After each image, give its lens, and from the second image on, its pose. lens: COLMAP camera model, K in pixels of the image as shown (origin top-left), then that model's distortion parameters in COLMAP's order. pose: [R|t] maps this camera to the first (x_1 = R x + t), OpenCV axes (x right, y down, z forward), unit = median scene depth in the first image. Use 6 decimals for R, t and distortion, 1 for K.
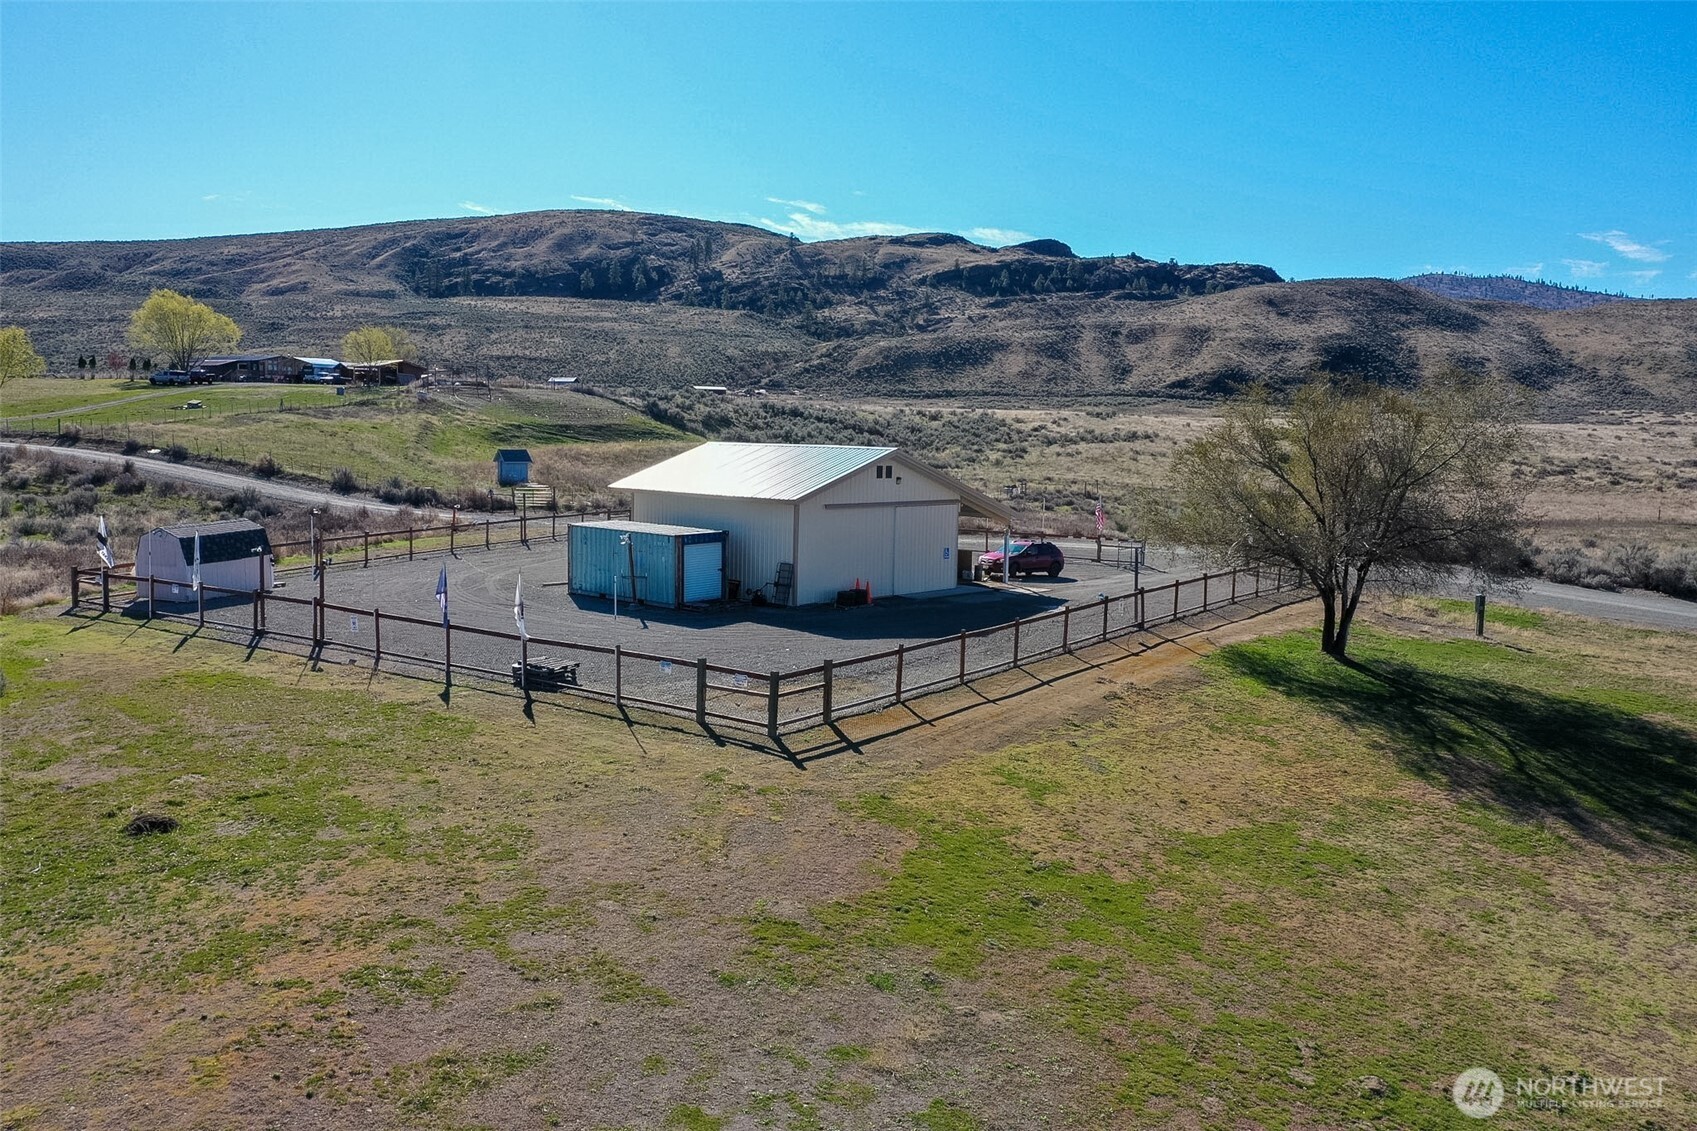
lens RADIAL K [[1336.0, 0, 846.2], [0, 1336.0, 562.2], [0, 0, 1]] dist [0.002988, -0.010217]
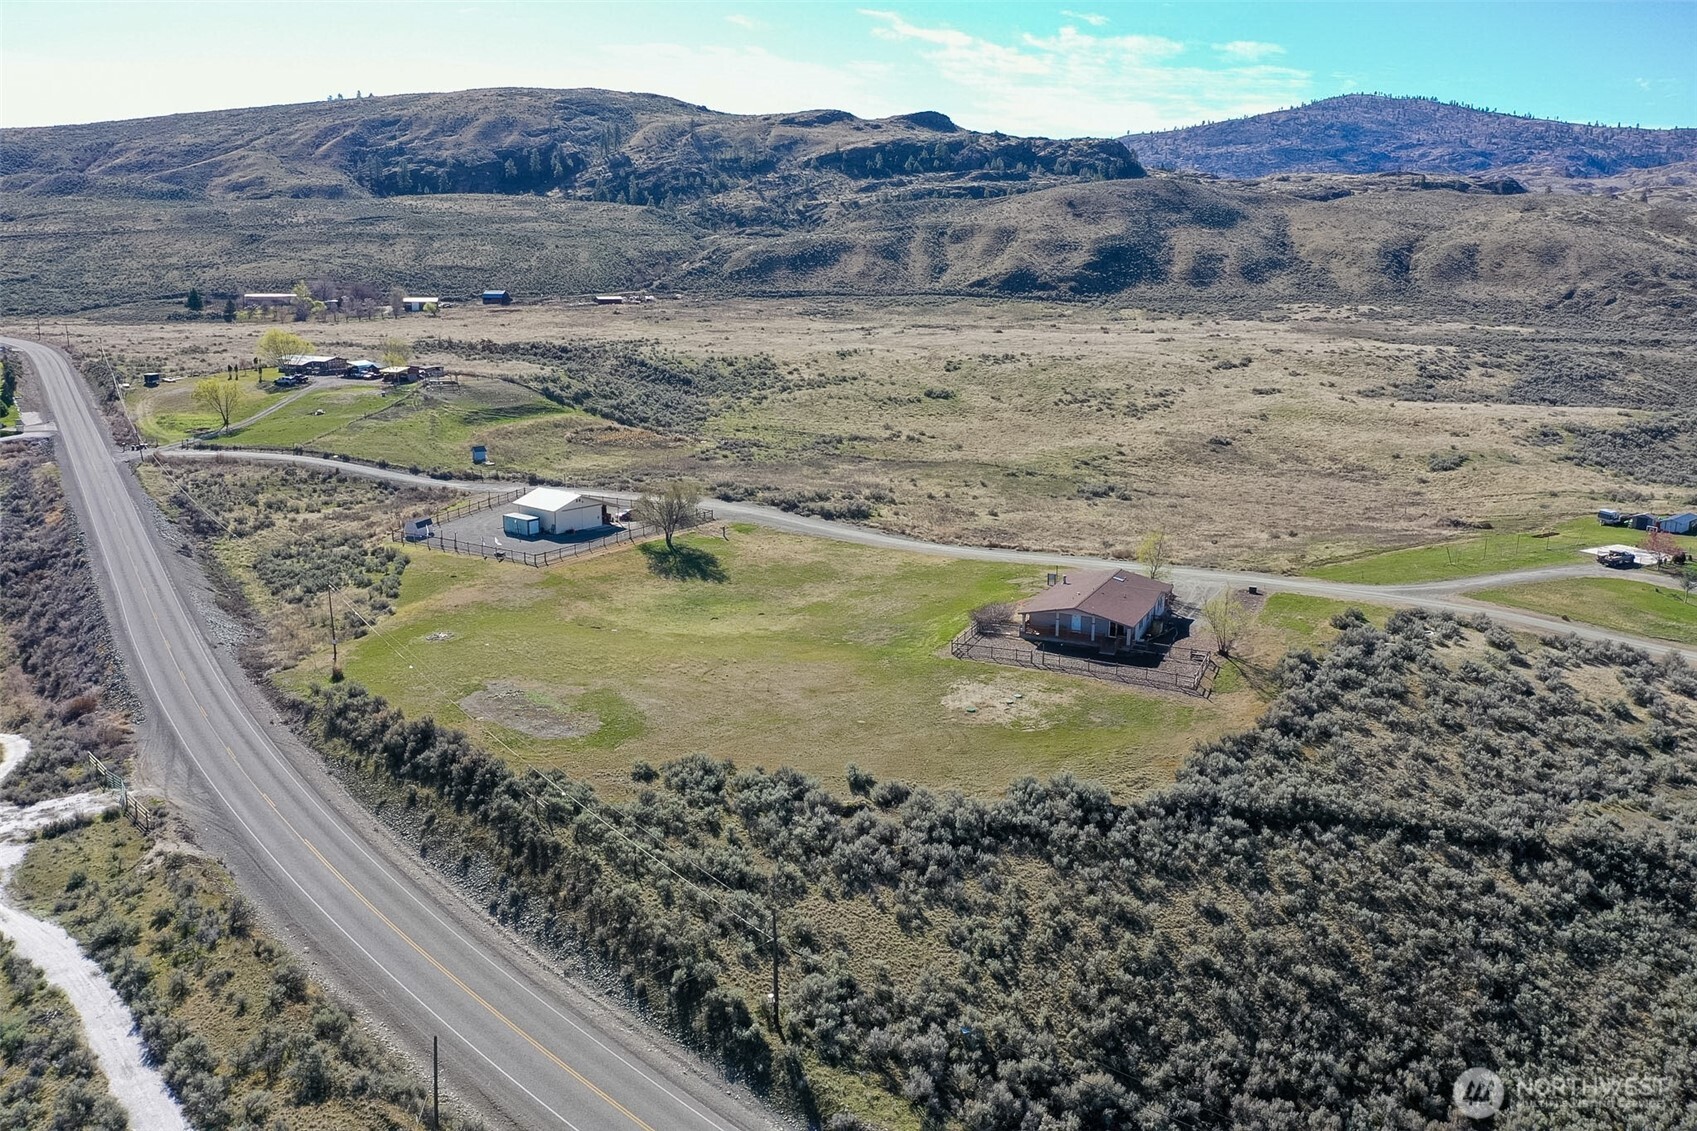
lens RADIAL K [[1336.0, 0, 844.5], [0, 1336.0, 569.1], [0, 0, 1]] dist [0.002988, -0.010217]
pose [[0.999051, -0.023398, 0.036725, 0.043821], [0.018177, 0.990465, 0.136561, -0.025632], [-0.039570, -0.135764, 0.989951, -0.199922]]
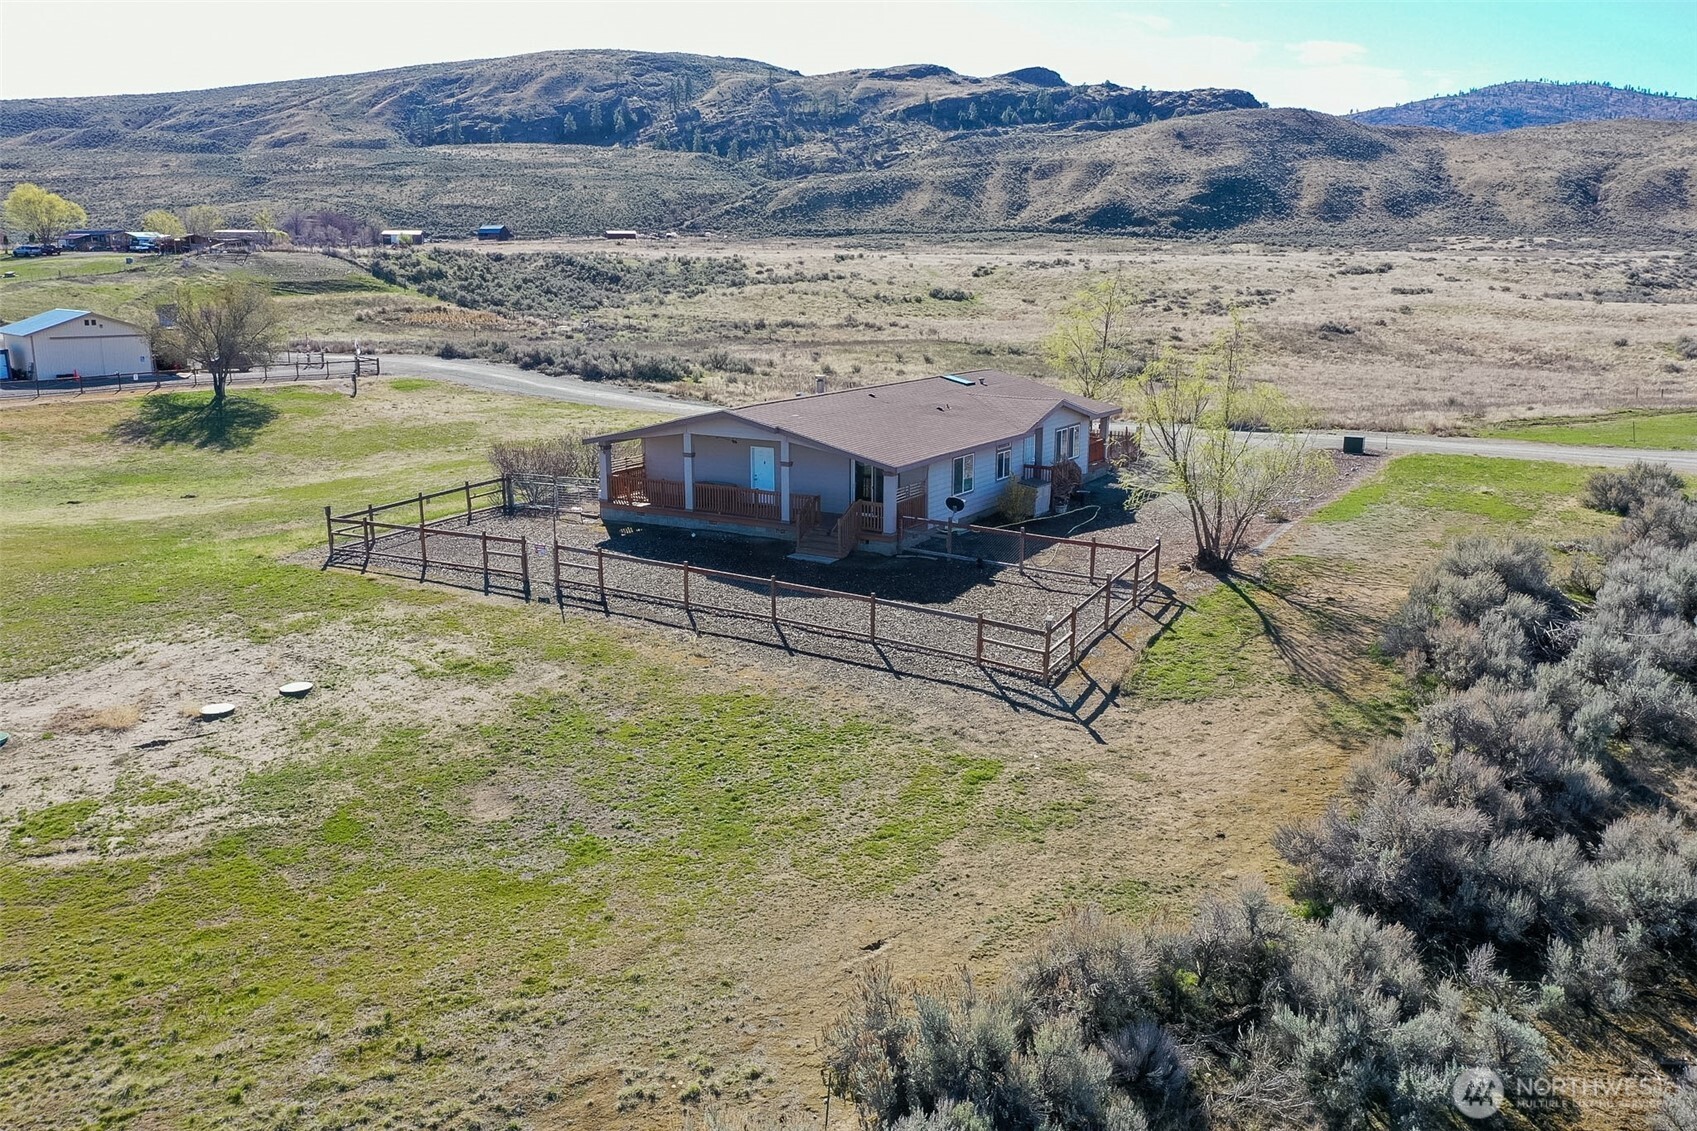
lens RADIAL K [[1336.0, 0, 846.3], [0, 1336.0, 564.0], [0, 0, 1]] dist [0.002988, -0.010217]
pose [[0.998252, -0.005484, -0.058850, 0.090166], [0.012788, 0.992142, 0.124464, 0.004599], [0.057705, -0.124999, 0.990477, -0.076467]]
